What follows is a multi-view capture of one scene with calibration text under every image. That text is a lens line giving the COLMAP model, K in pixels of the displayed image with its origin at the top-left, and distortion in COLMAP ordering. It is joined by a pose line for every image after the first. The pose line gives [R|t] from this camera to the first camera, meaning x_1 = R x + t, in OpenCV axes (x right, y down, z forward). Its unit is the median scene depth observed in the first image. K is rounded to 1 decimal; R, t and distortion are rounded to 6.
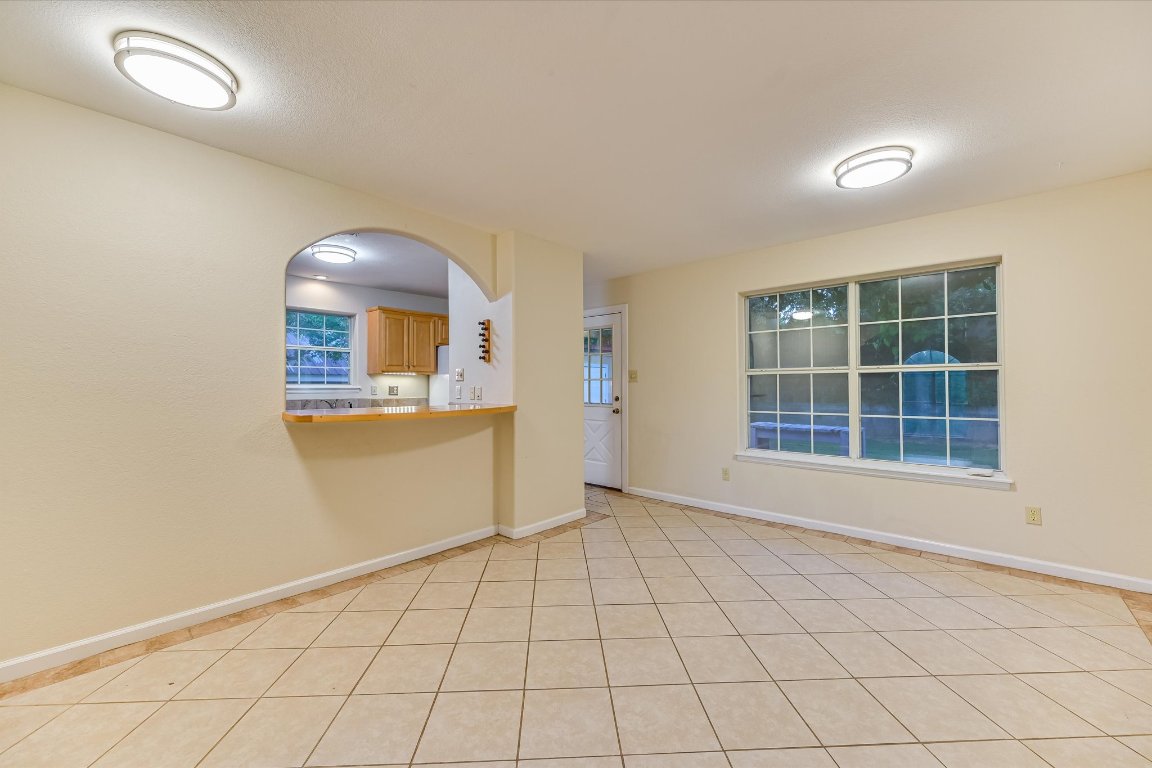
lens RADIAL K [[464.9, 0, 571.7], [0, 464.9, 381.1], [0, 0, 1]] dist [-0.000642, -0.000153]
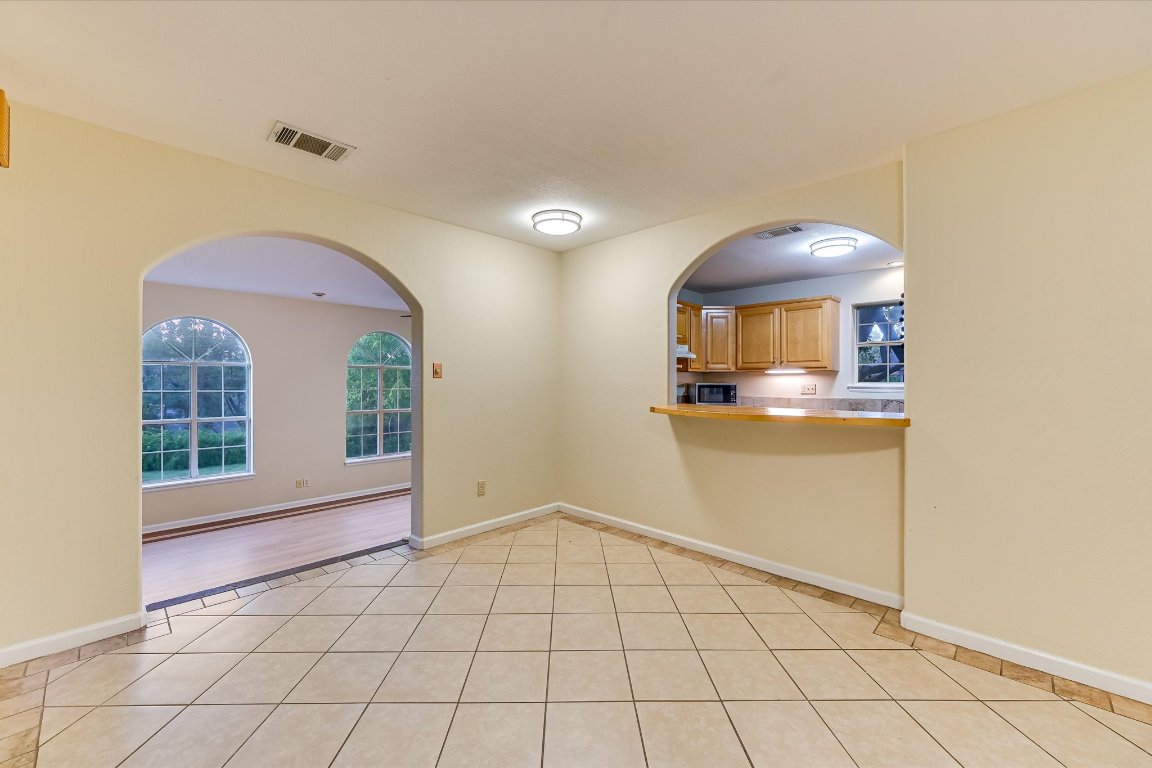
lens RADIAL K [[464.9, 0, 571.7], [0, 464.9, 381.1], [0, 0, 1]] dist [-0.000642, -0.000153]
pose [[-0.044545, 0.002643, -0.999004, 0.606828], [0.005724, 0.999981, 0.002390, -0.004520], [0.998991, -0.005612, -0.044559, 0.644123]]
